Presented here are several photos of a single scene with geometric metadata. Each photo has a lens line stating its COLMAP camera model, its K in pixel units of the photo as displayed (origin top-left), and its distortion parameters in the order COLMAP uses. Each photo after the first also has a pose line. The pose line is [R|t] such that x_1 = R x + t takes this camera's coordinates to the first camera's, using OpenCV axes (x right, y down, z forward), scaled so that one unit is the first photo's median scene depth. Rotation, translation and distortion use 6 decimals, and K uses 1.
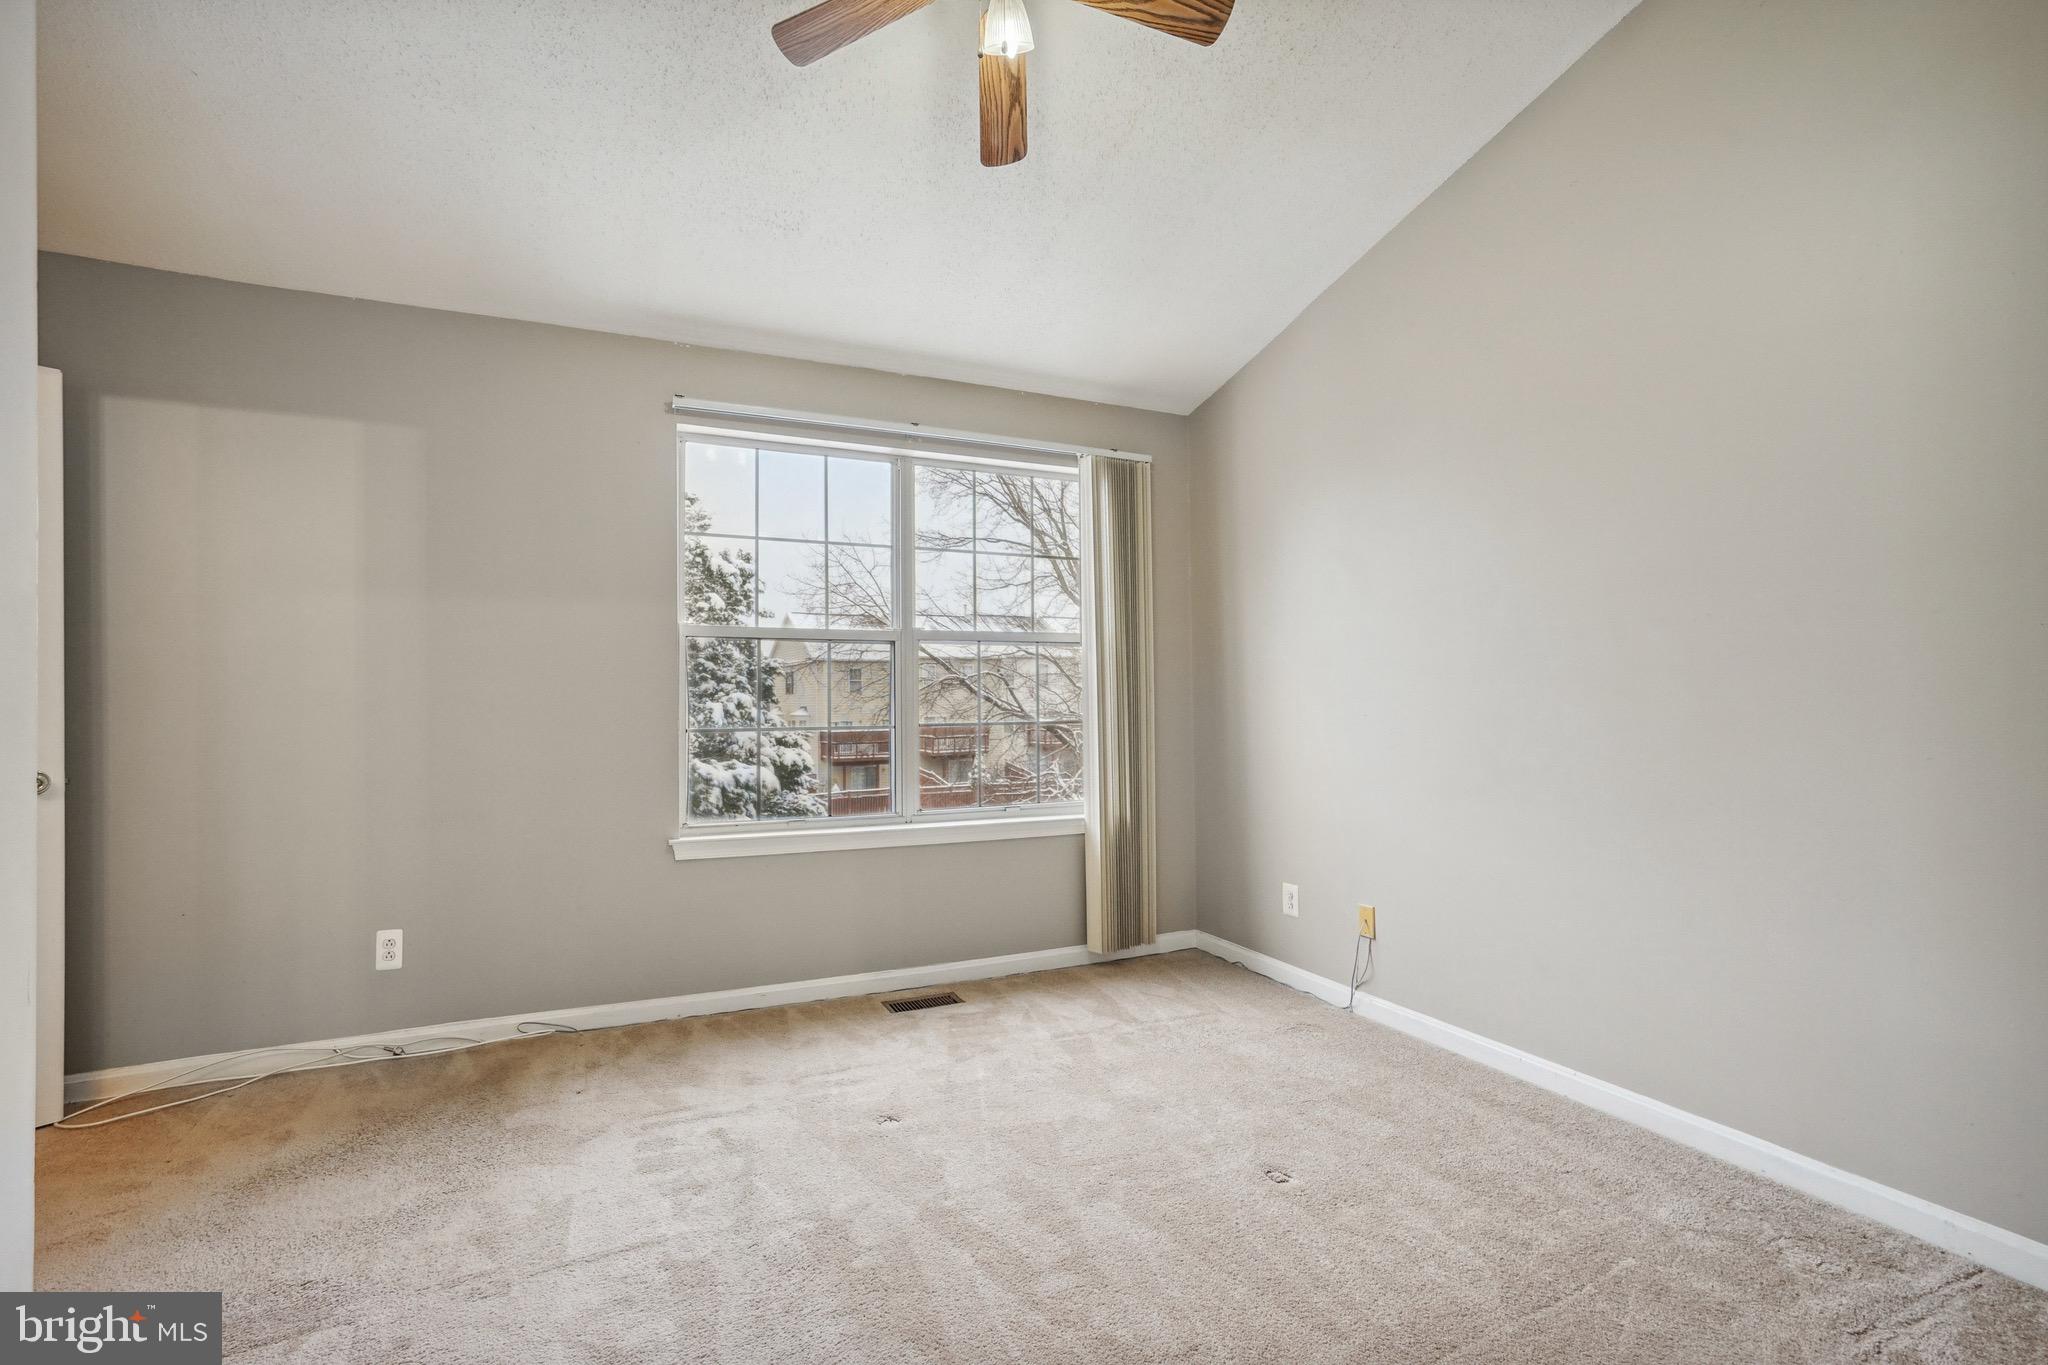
lens RADIAL K [[952.4, 0, 1023.4], [0, 952.4, 688.9], [0, 0, 1]] dist [-0.000082, 0.000032]
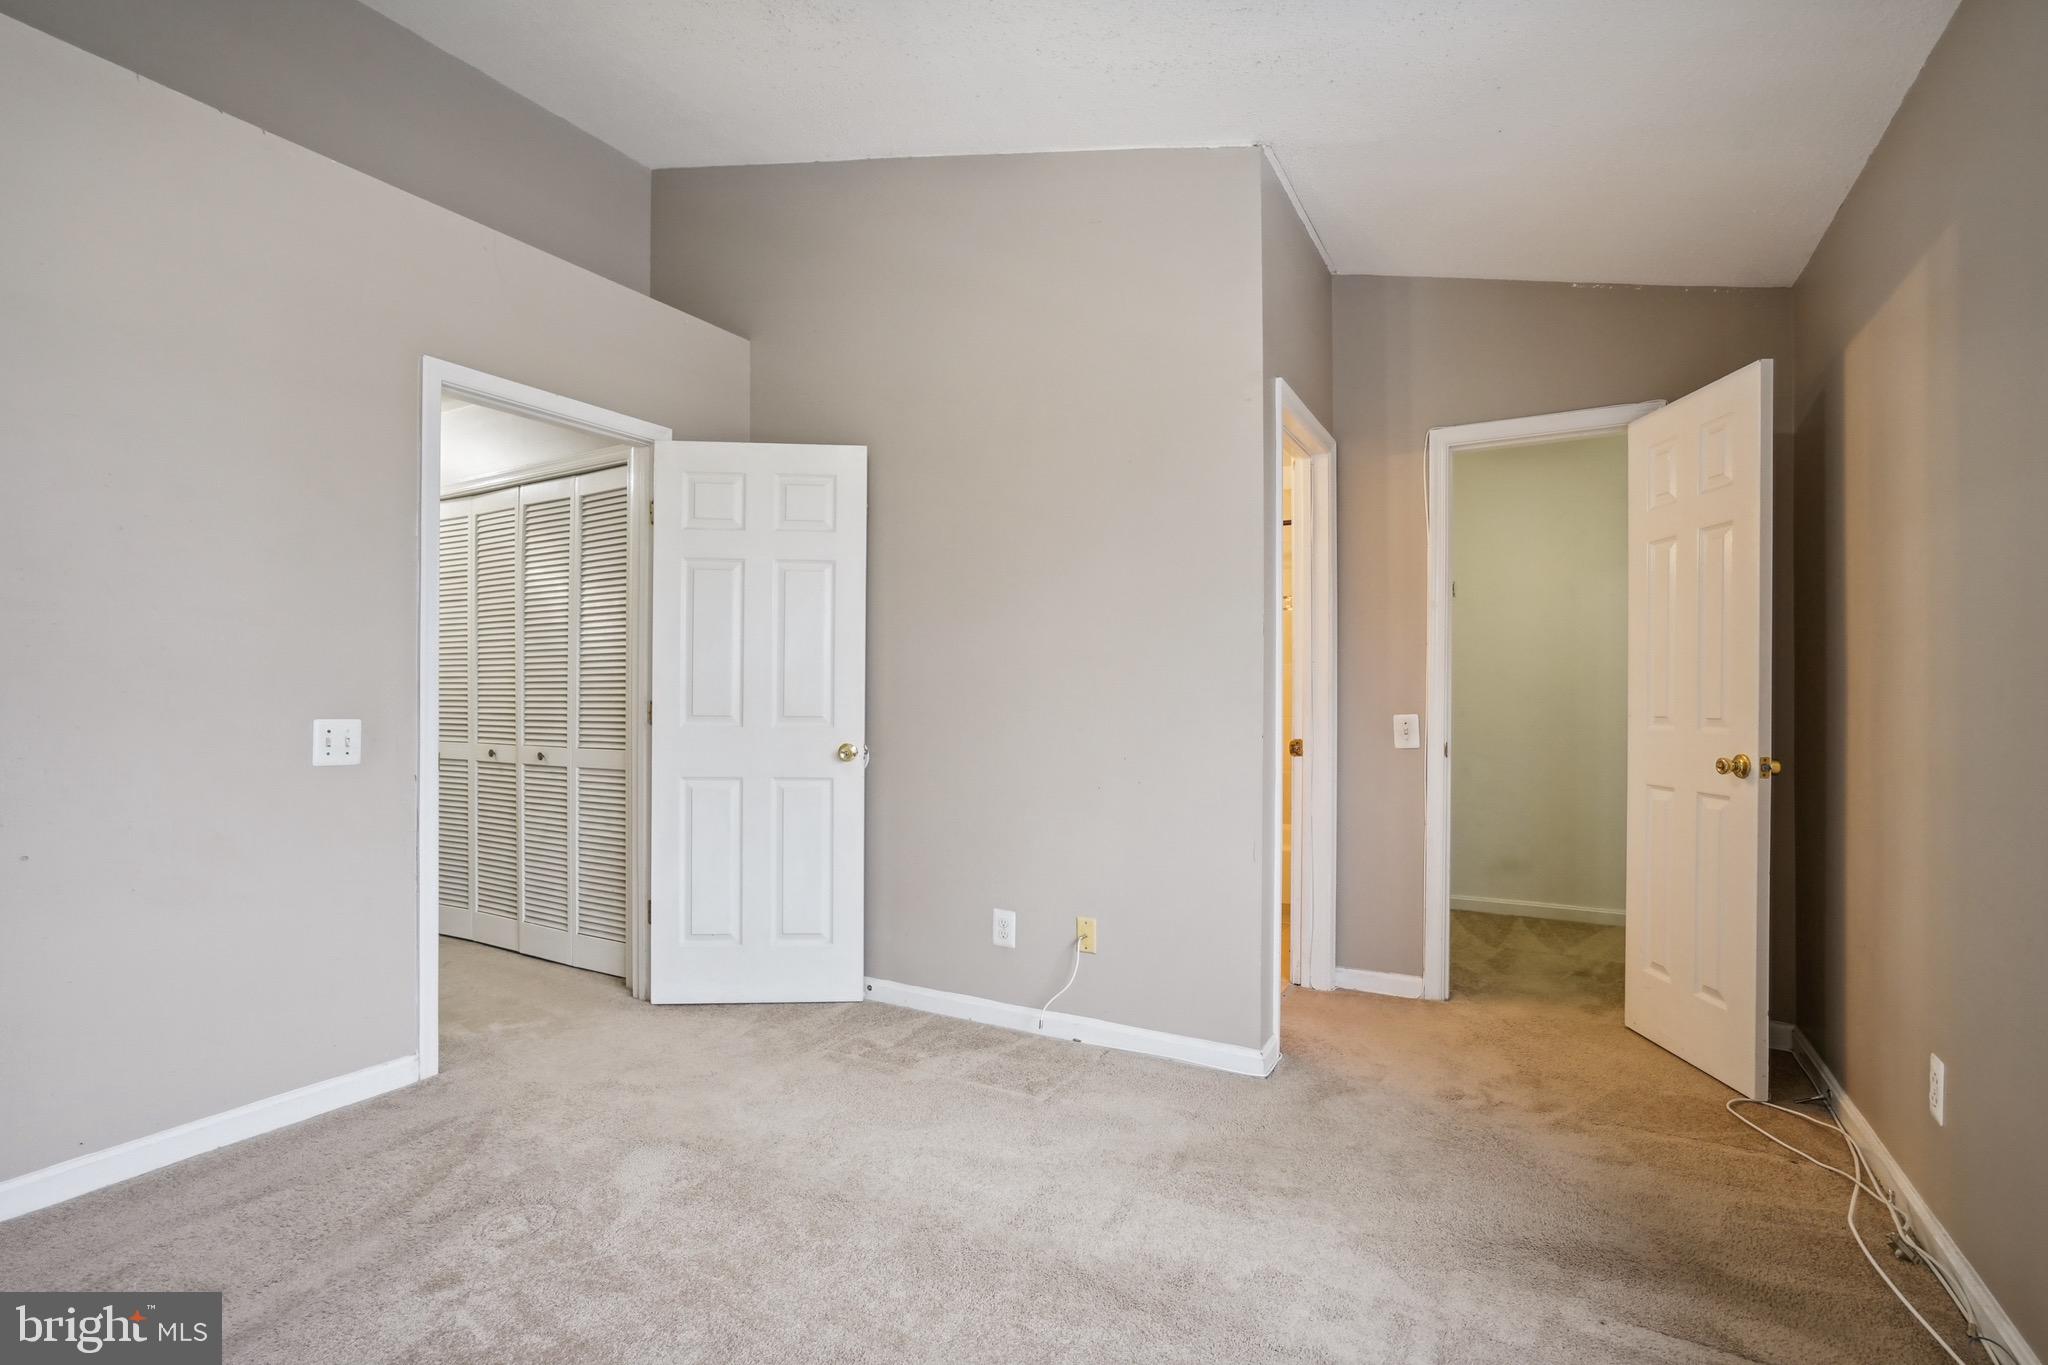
lens RADIAL K [[952.4, 0, 1023.4], [0, 952.4, 688.9], [0, 0, 1]] dist [-0.000082, 0.000032]
pose [[-0.807142, 0.003348, -0.590348, 0.145202], [0.004472, 0.999990, -0.000442, 0.007289], [0.590341, -0.002997, -0.807148, 0.919718]]
